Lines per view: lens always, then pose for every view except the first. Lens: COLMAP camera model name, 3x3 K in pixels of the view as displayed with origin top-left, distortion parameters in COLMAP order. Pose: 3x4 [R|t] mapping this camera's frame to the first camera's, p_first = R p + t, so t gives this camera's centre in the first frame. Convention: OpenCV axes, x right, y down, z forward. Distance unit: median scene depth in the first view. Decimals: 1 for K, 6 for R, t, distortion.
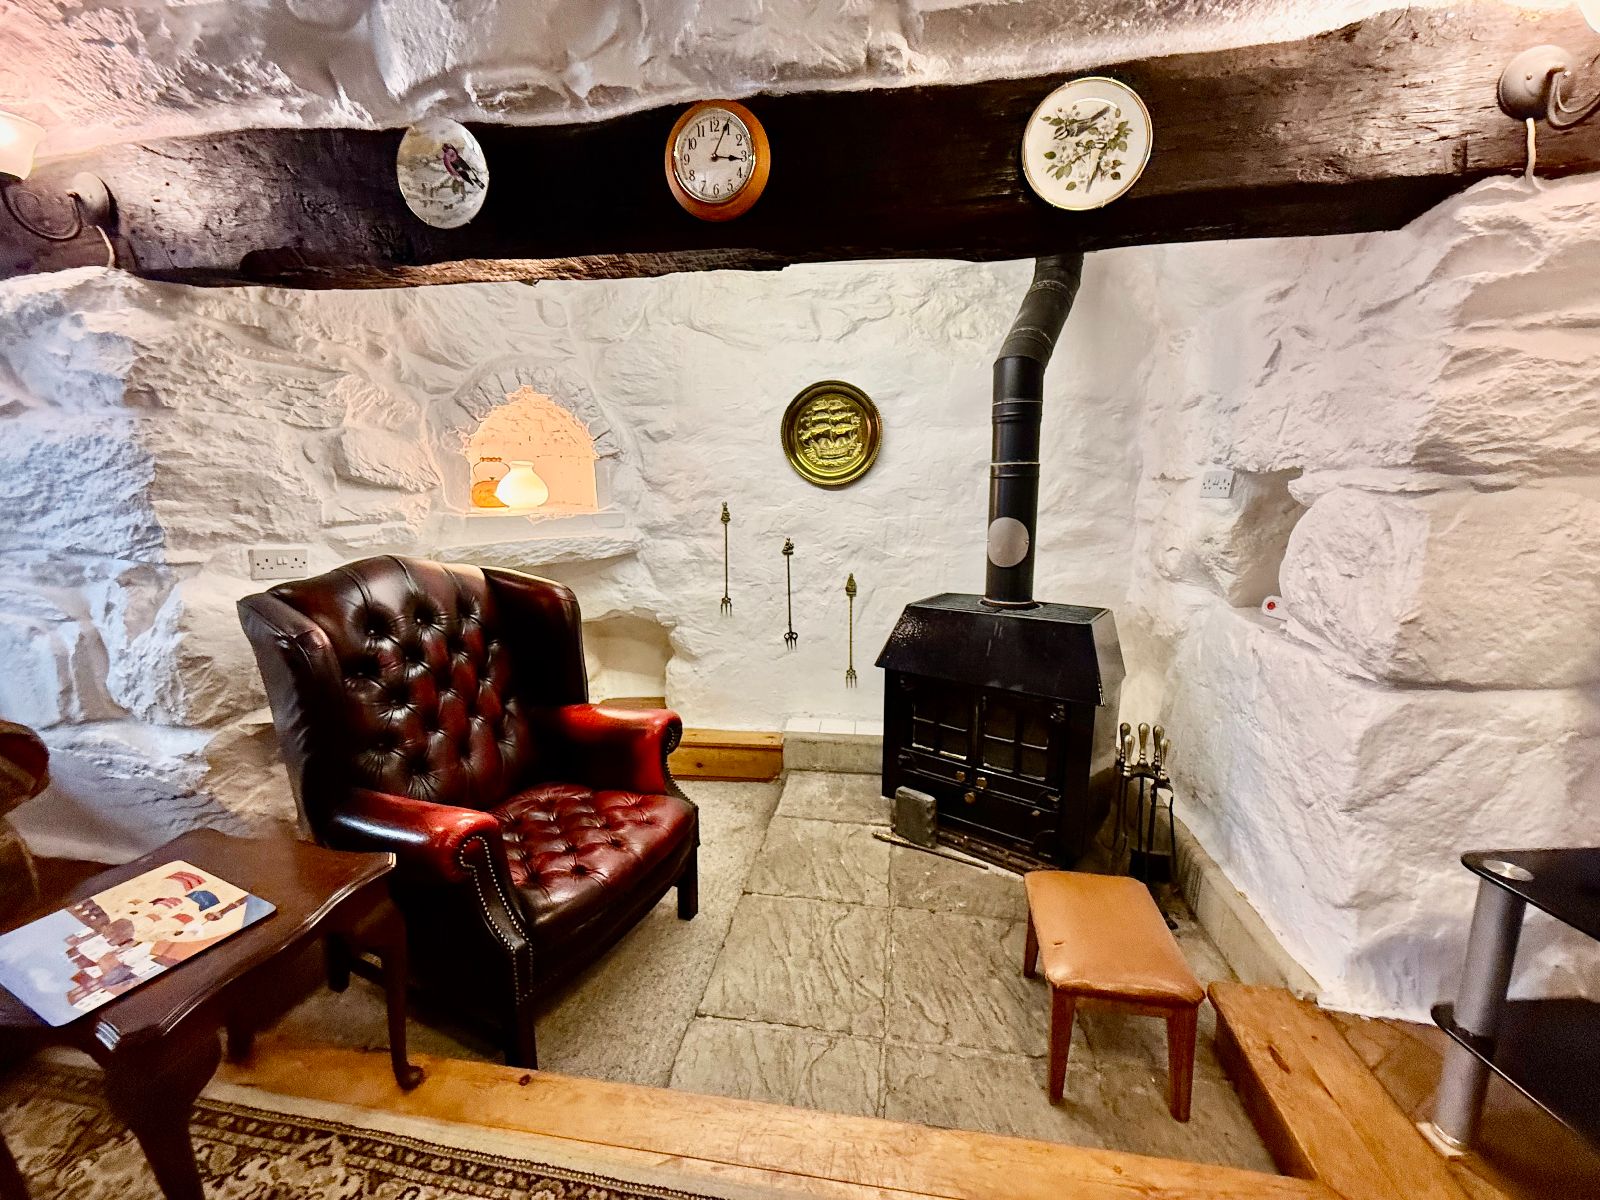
lens RADIAL K [[637.8, 0, 801.8], [0, 637.8, 598.9], [0, 0, 1]] dist [-0.000246, -0.000221]
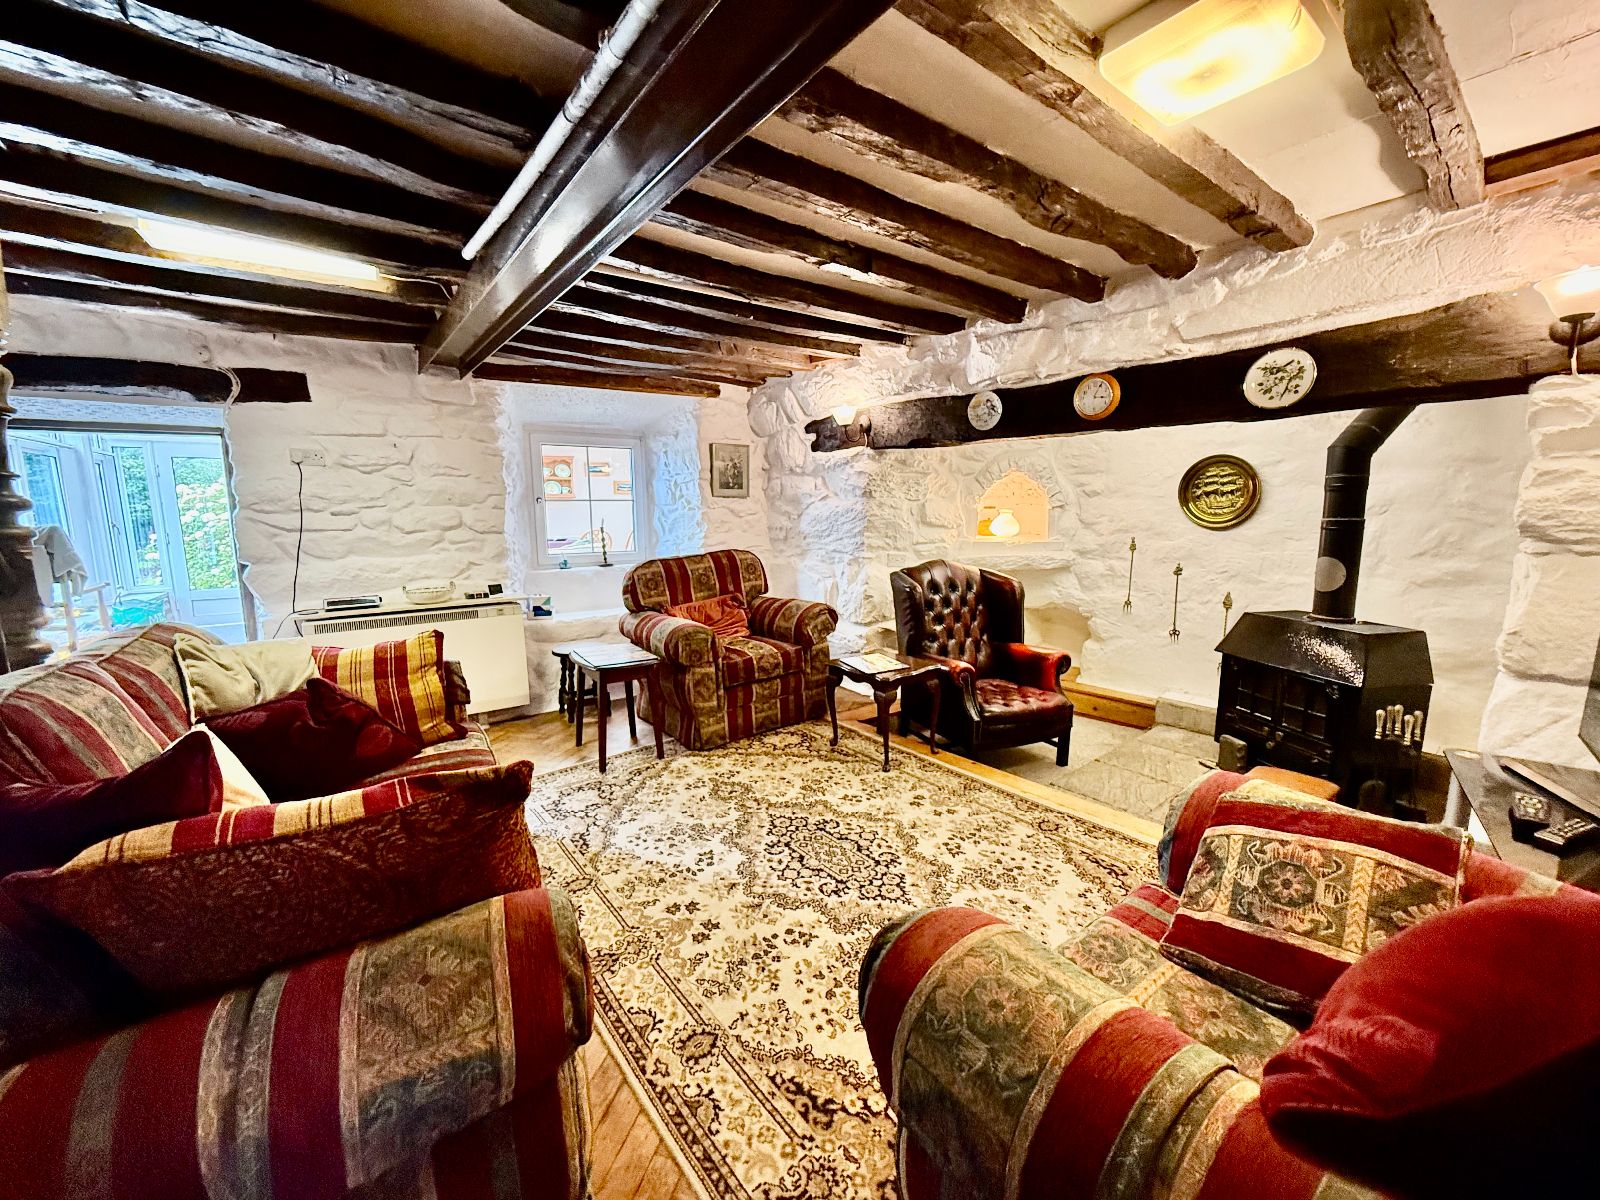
lens RADIAL K [[637.8, 0, 801.0], [0, 637.8, 599.5], [0, 0, 1]] dist [-0.000246, -0.000221]
pose [[0.747409, 0.096017, -0.657389, 0.485091], [-0.112950, 0.993461, 0.016687, 0.094157], [0.654692, 0.061781, 0.753366, -1.035381]]
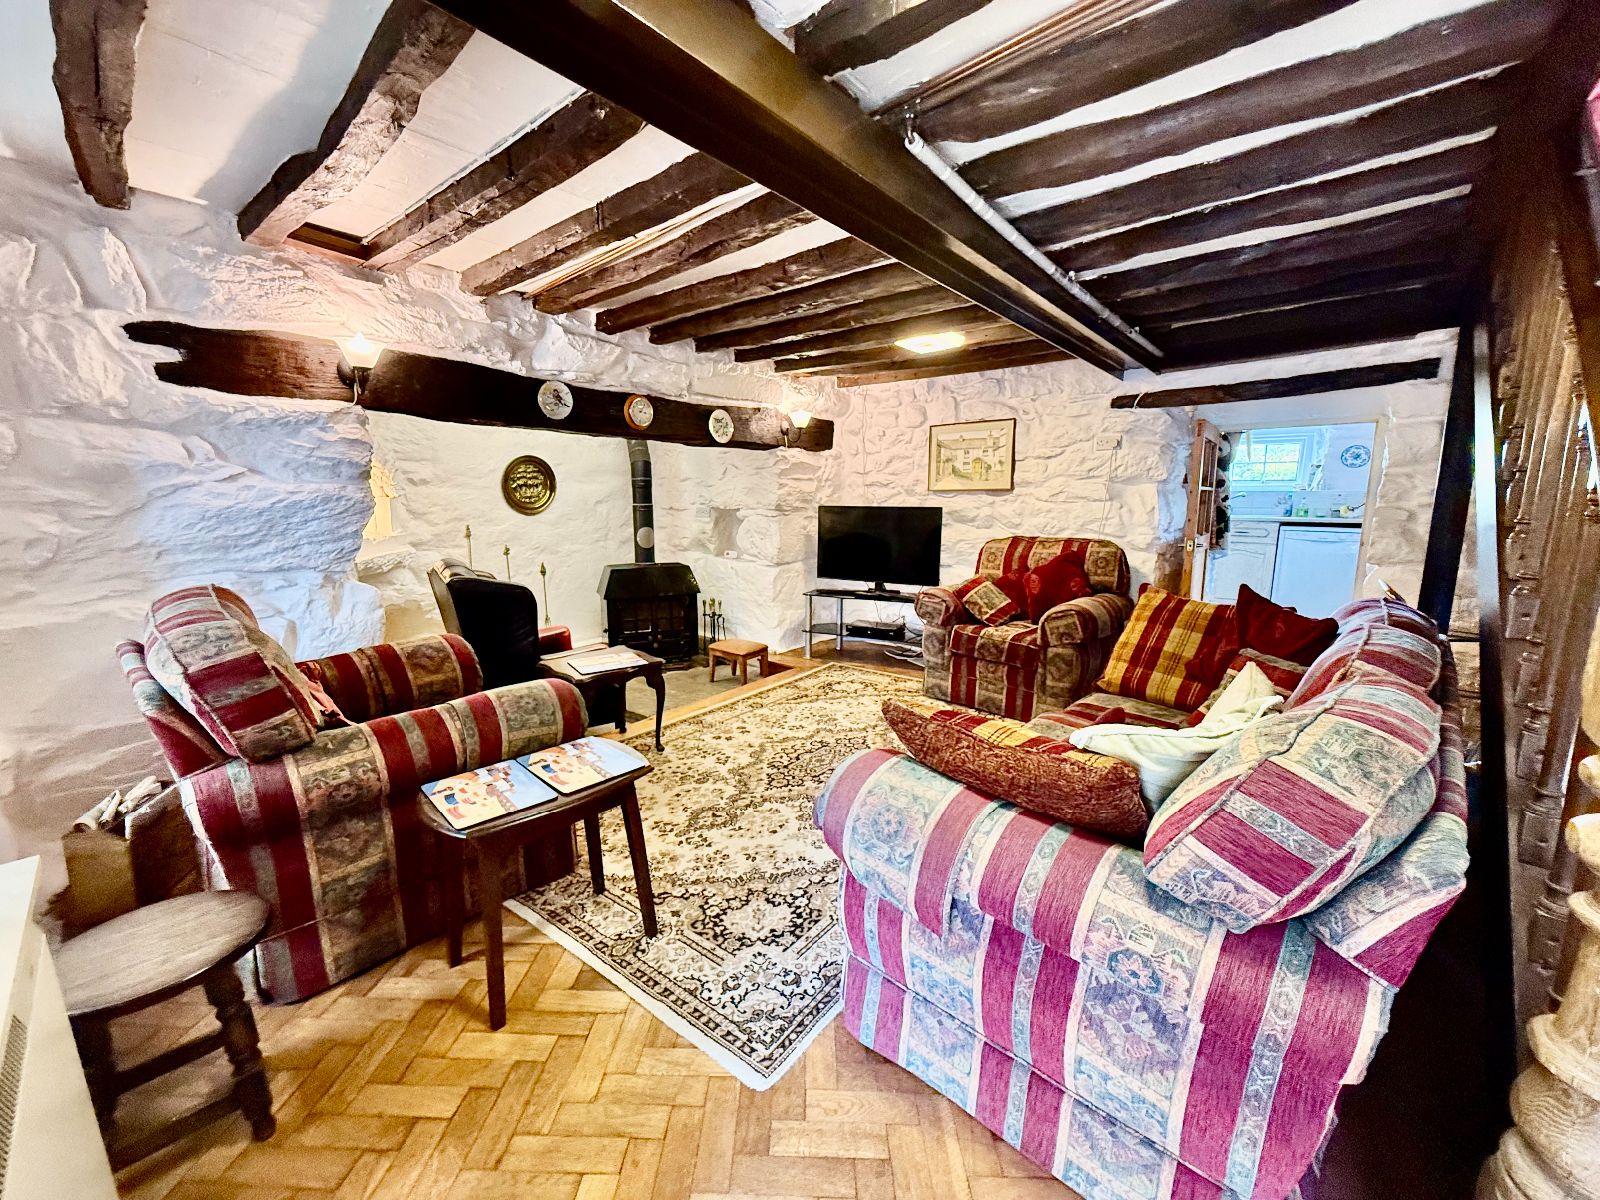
lens RADIAL K [[637.8, 0, 803.1], [0, 637.8, 600.2], [0, 0, 1]] dist [-0.000246, -0.000221]
pose [[0.486983, -0.132955, 0.863233, -1.841994], [0.145759, 0.986857, 0.069767, 0.074333], [-0.861163, 0.091849, 0.499962, -0.821585]]
